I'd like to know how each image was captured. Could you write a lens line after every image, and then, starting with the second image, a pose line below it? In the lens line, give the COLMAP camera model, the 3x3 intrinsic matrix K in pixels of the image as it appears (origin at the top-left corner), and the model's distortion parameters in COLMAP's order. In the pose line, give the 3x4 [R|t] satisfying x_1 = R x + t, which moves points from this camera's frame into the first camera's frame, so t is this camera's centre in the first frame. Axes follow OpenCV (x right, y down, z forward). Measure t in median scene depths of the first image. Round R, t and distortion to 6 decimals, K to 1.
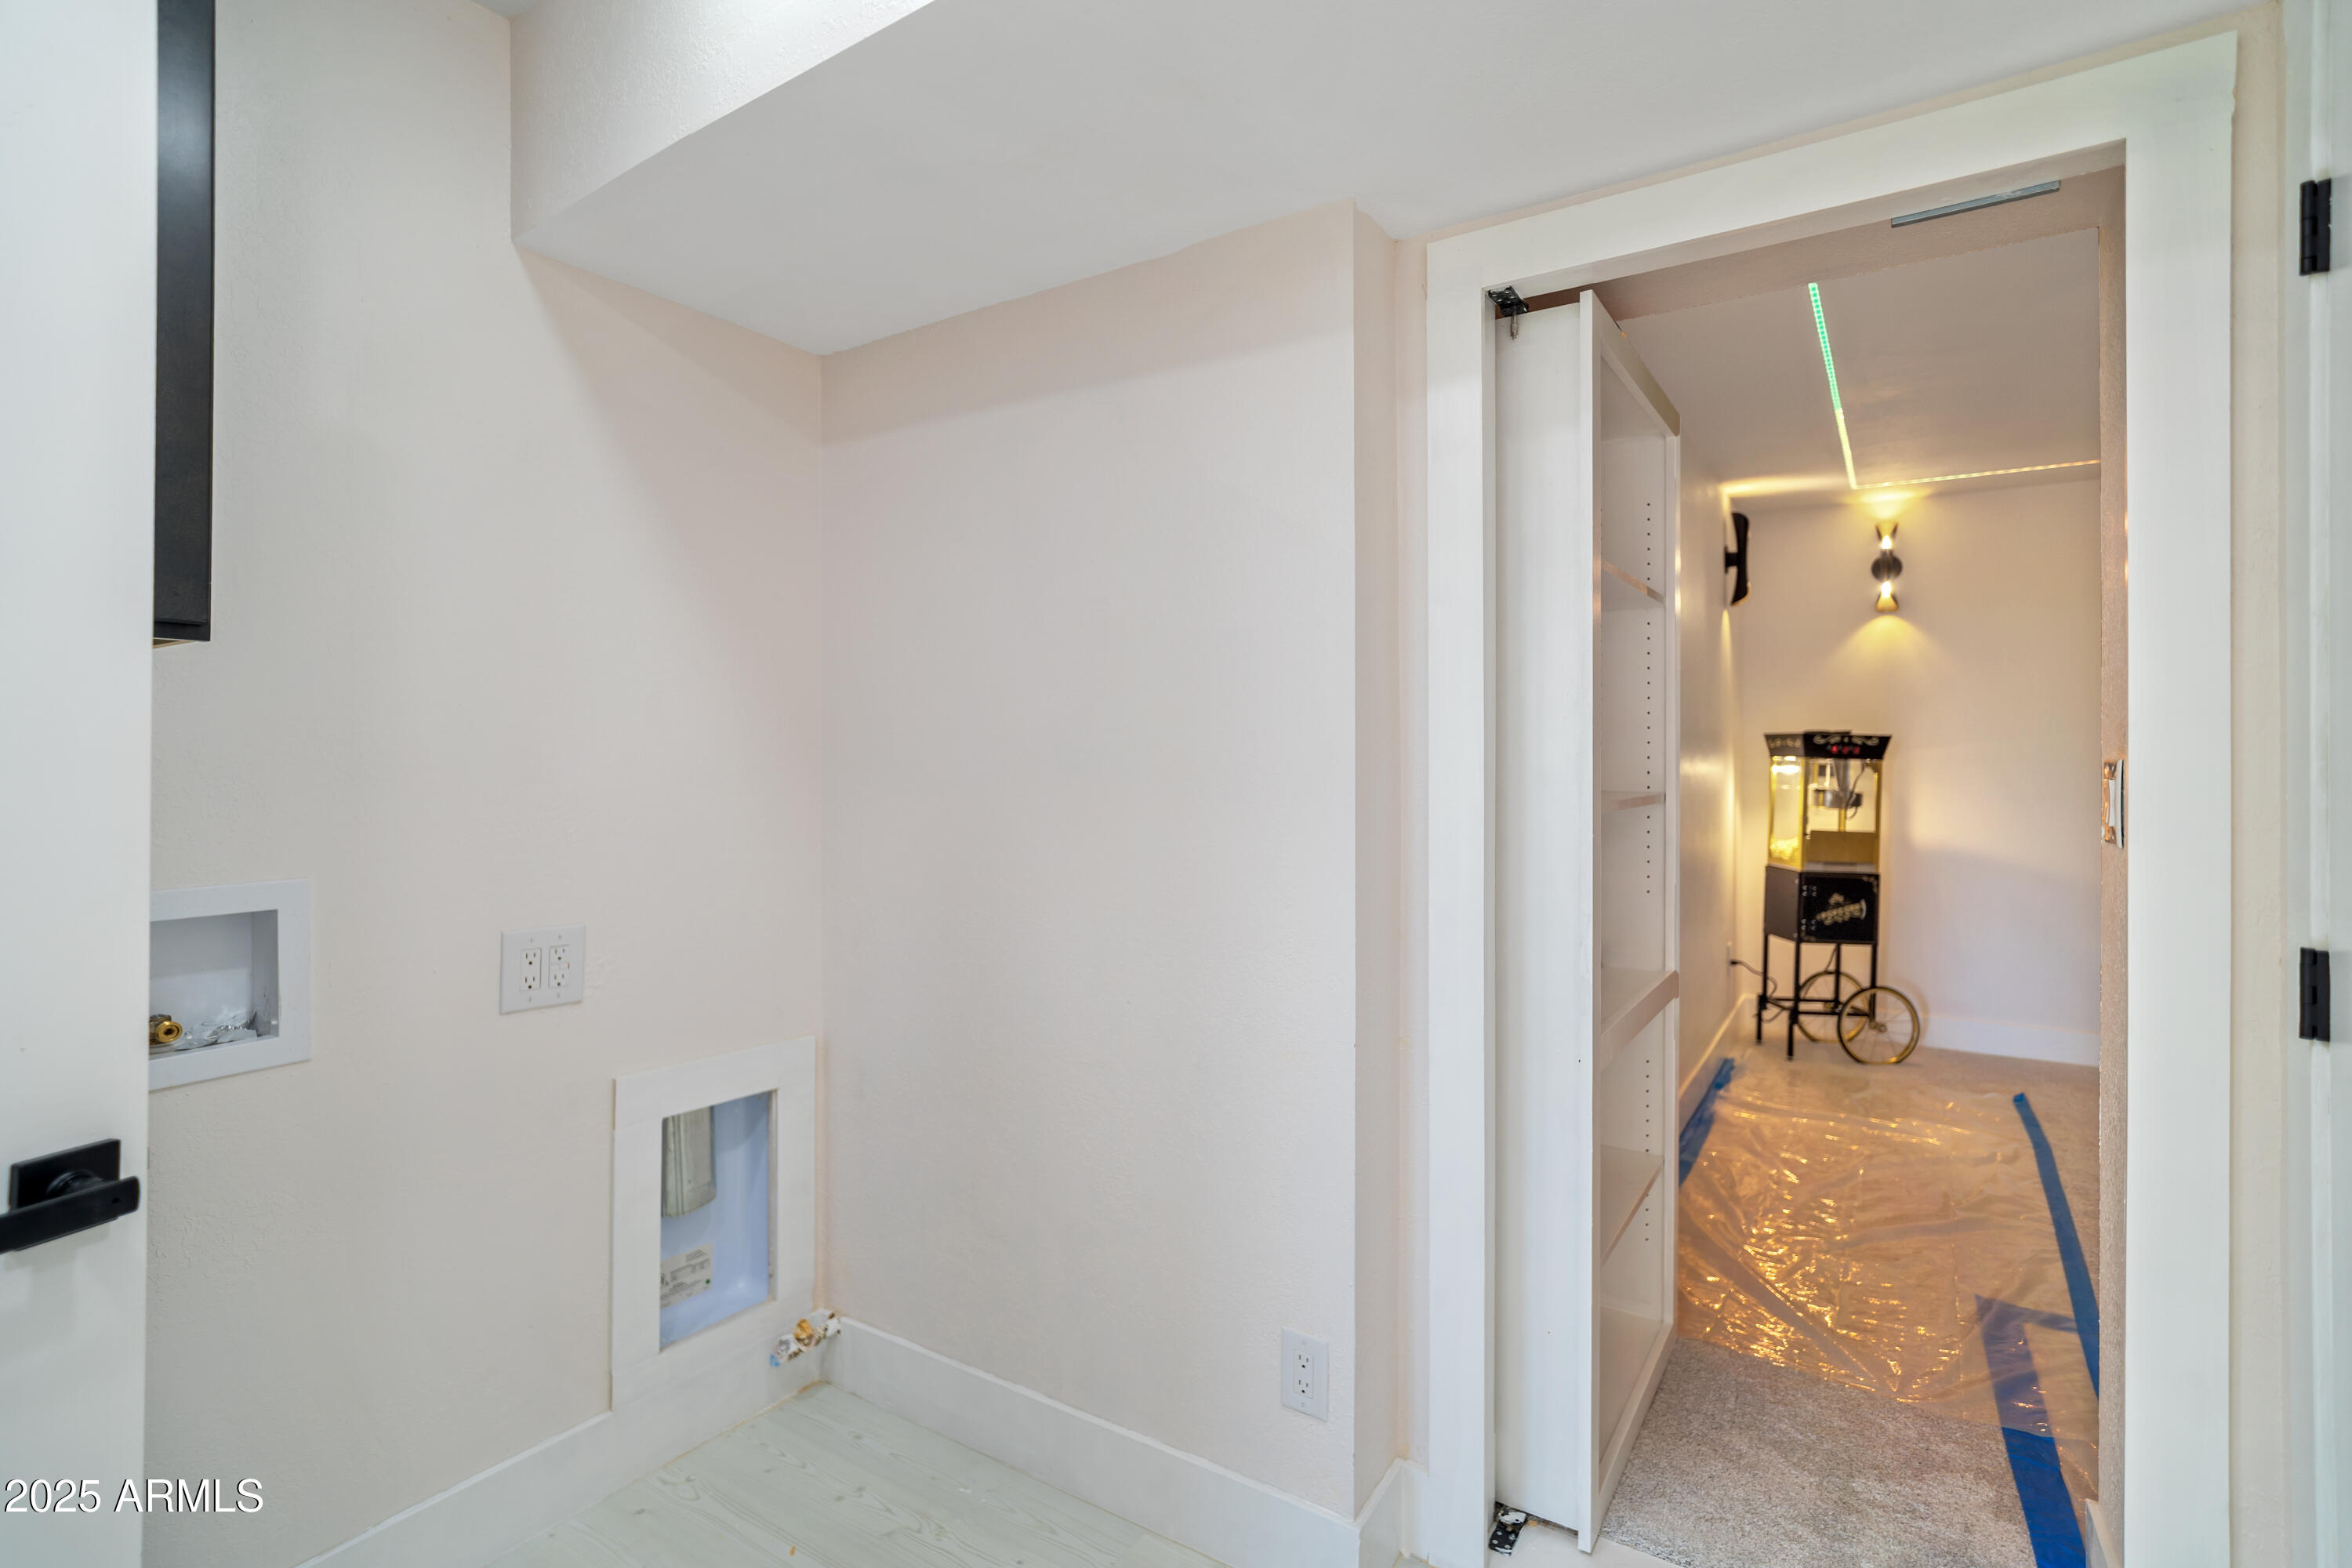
lens RADIAL K [[1108.6, 0, 1185.8], [0, 1108.6, 778.9], [0, 0, 1]] dist [-0.024016, 0.012117]
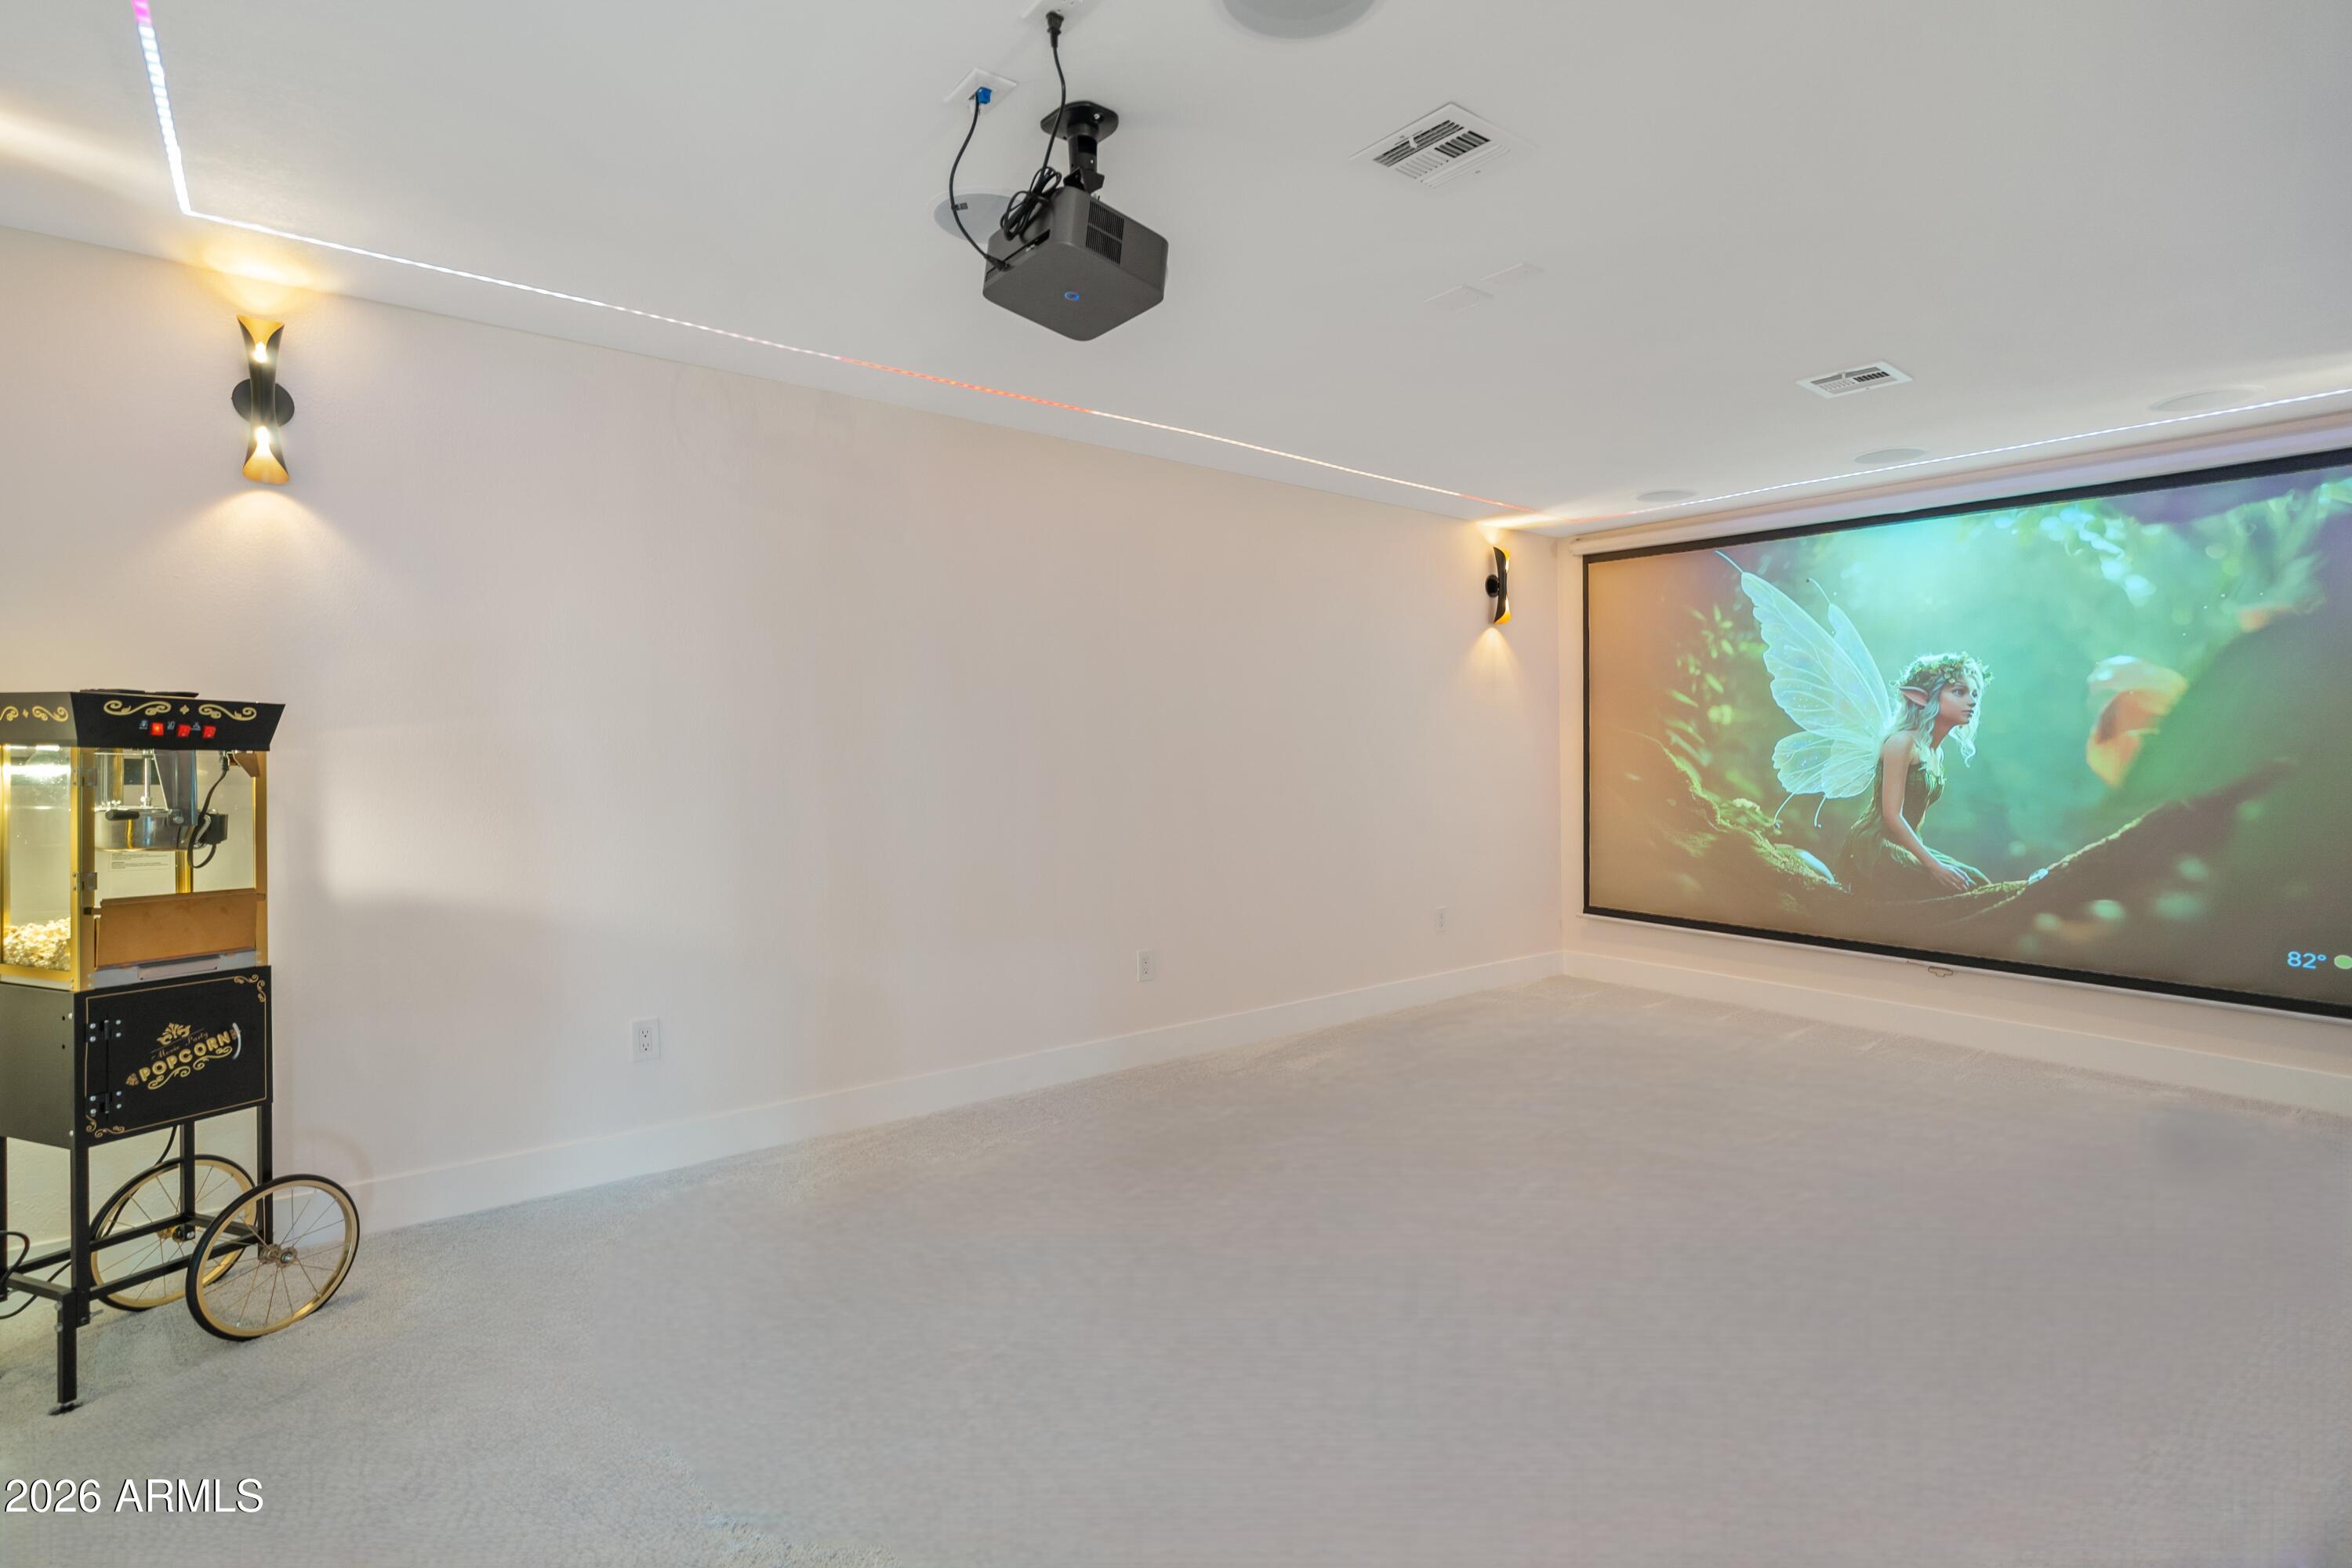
lens RADIAL K [[1108.6, 0, 1185.8], [0, 1108.6, 778.9], [0, 0, 1]] dist [-0.024016, 0.012117]
pose [[0.303187, -0.027998, 0.952520, 0.263959], [0.020120, 0.999534, 0.022976, -0.006655], [-0.952719, 0.012199, 0.303609, 0.417916]]
